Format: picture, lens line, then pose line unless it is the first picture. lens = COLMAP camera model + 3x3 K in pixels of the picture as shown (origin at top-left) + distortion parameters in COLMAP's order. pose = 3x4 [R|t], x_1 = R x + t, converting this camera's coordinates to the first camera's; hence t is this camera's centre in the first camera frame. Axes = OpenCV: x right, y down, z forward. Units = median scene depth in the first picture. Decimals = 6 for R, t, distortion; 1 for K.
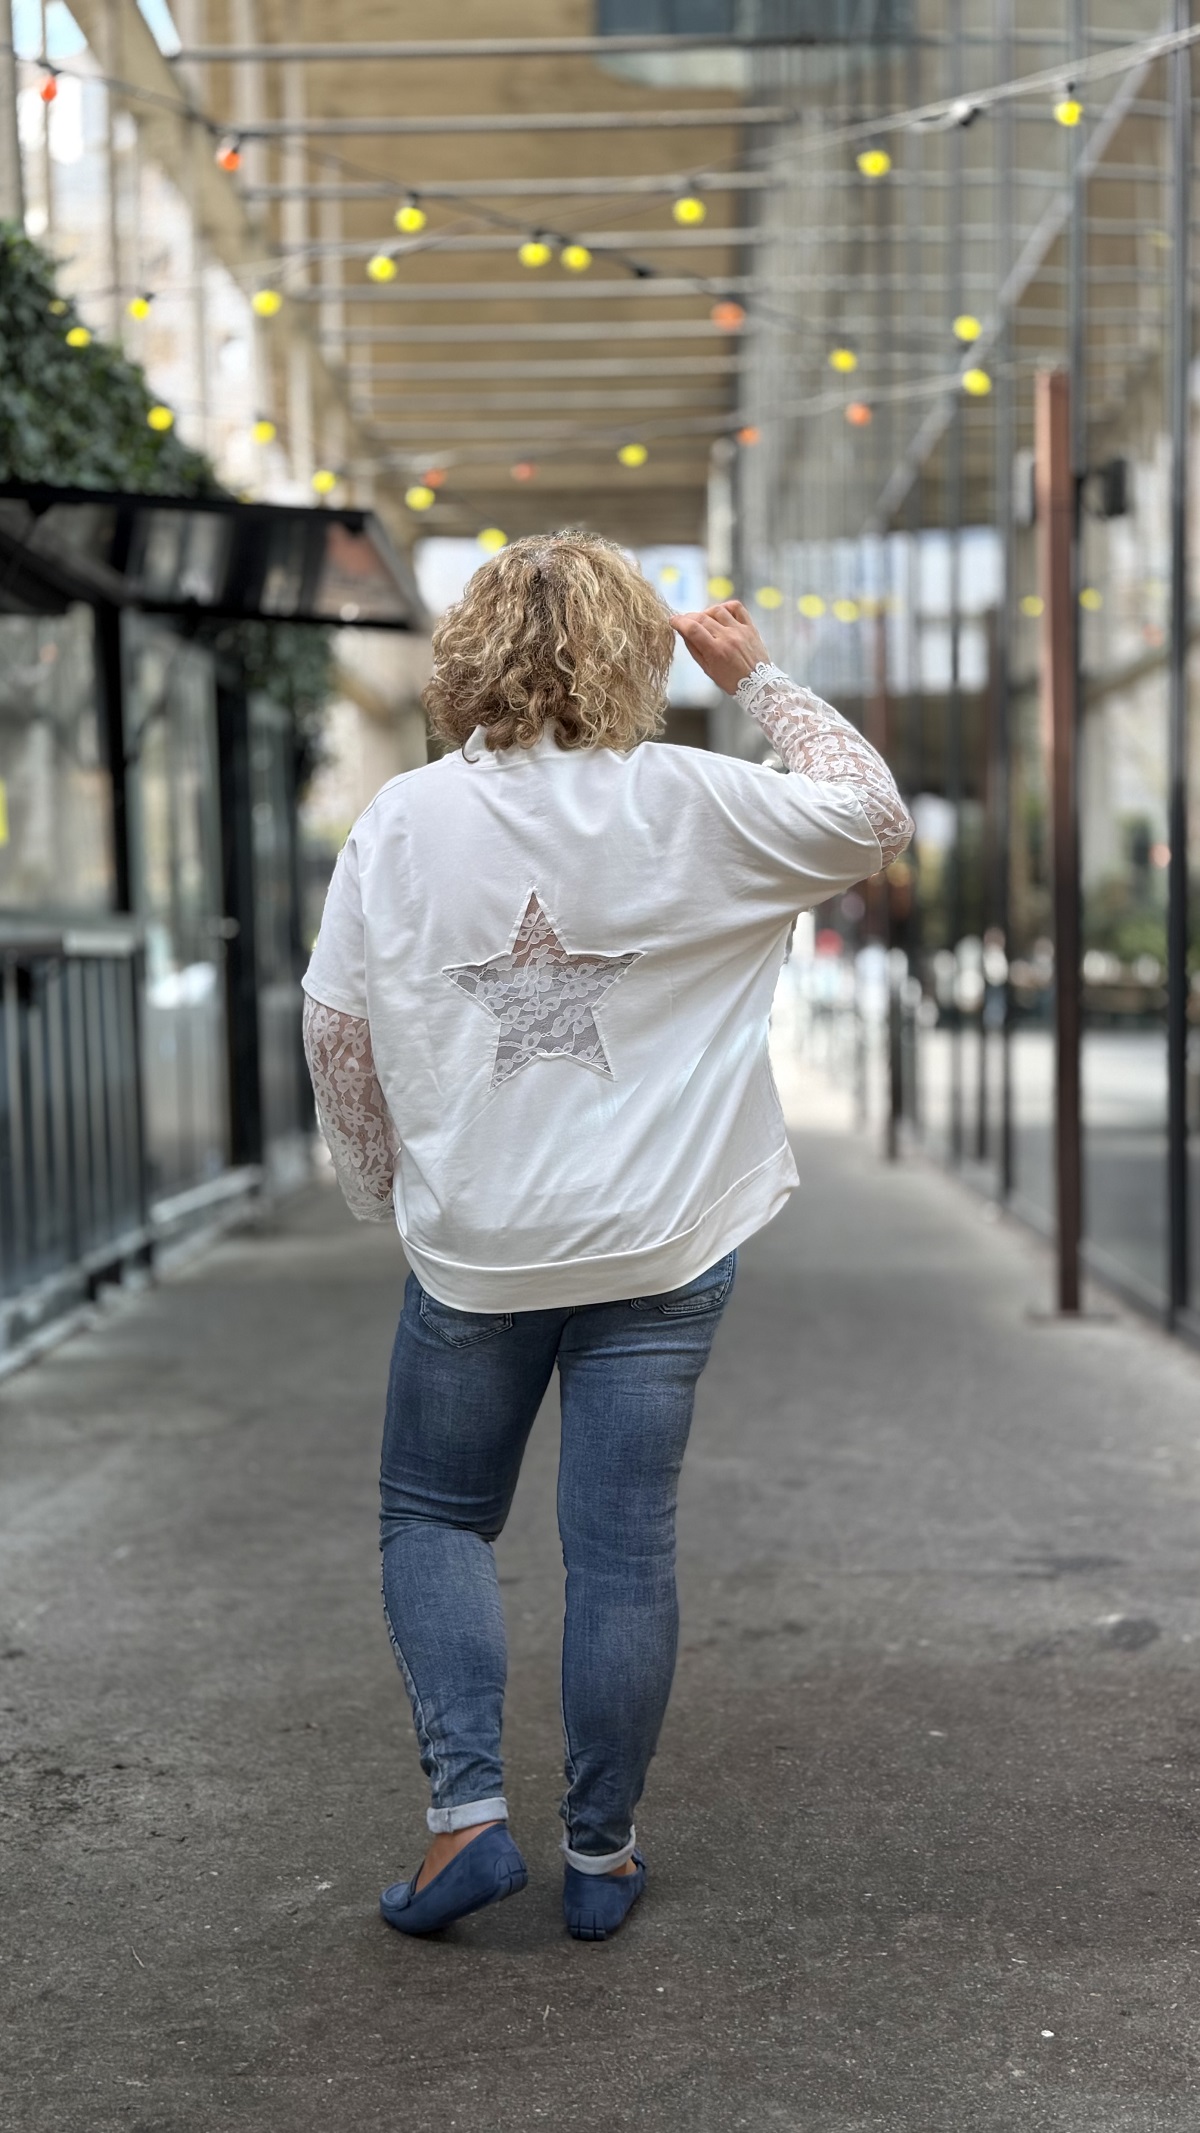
lens RADIAL K [[2594.1, 0, 667.5], [0, 2594.1, 1165.0], [0, 0, 1]] dist [-0.020276, 0.000000]
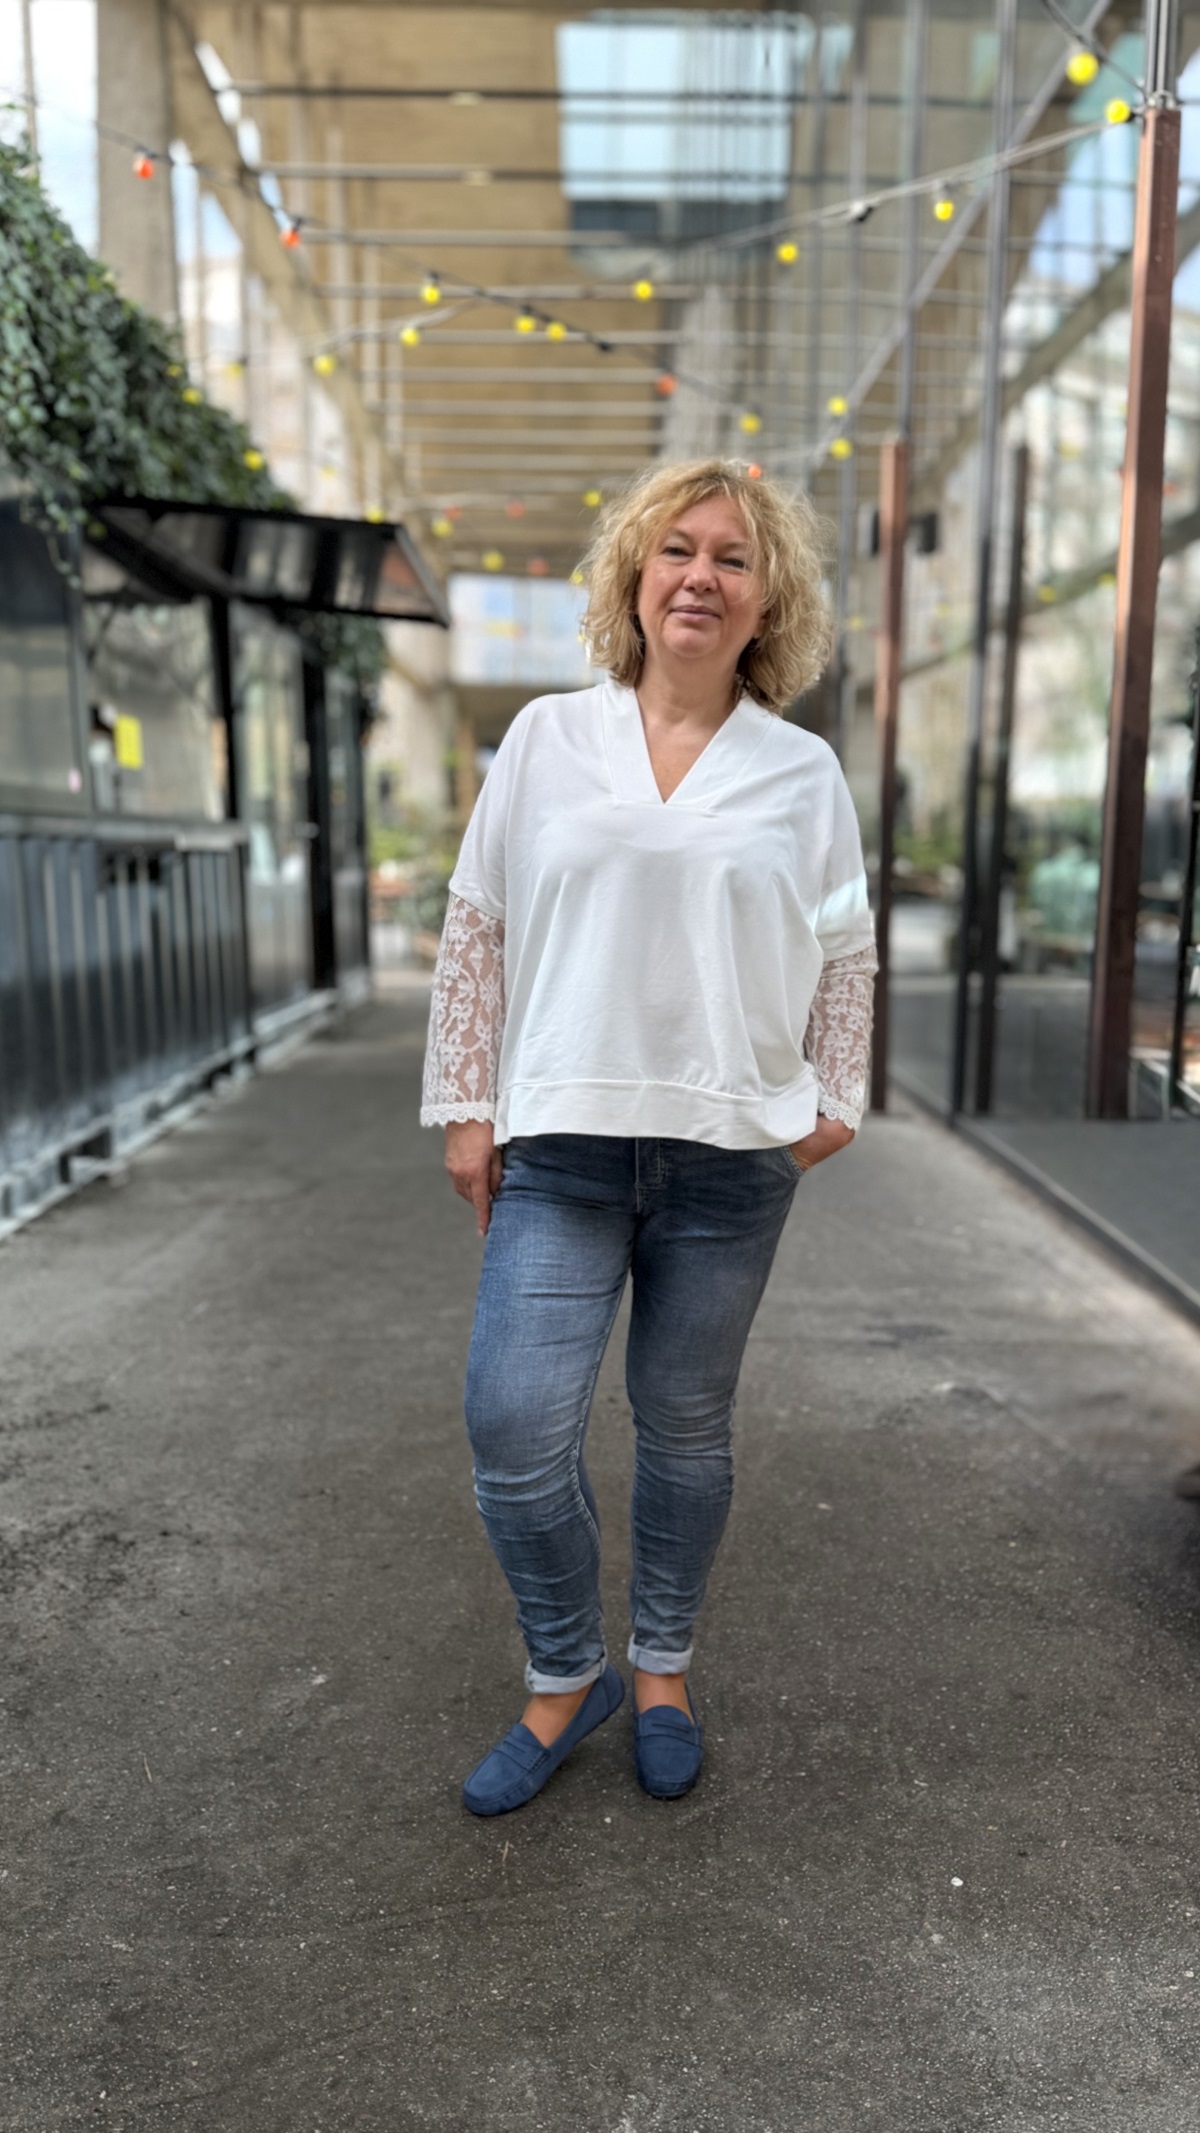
lens RADIAL K [[1520.9, 0, 631.4], [0, 1520.9, 1123.3], [0, 0, 1]] dist [0.001298, -0.035034]
pose [[0.999528, 0.019739, 0.023523, -0.008812], [-0.021988, 0.994790, 0.099547, -0.030428], [-0.021436, -0.100018, 0.994755, 0.235220]]
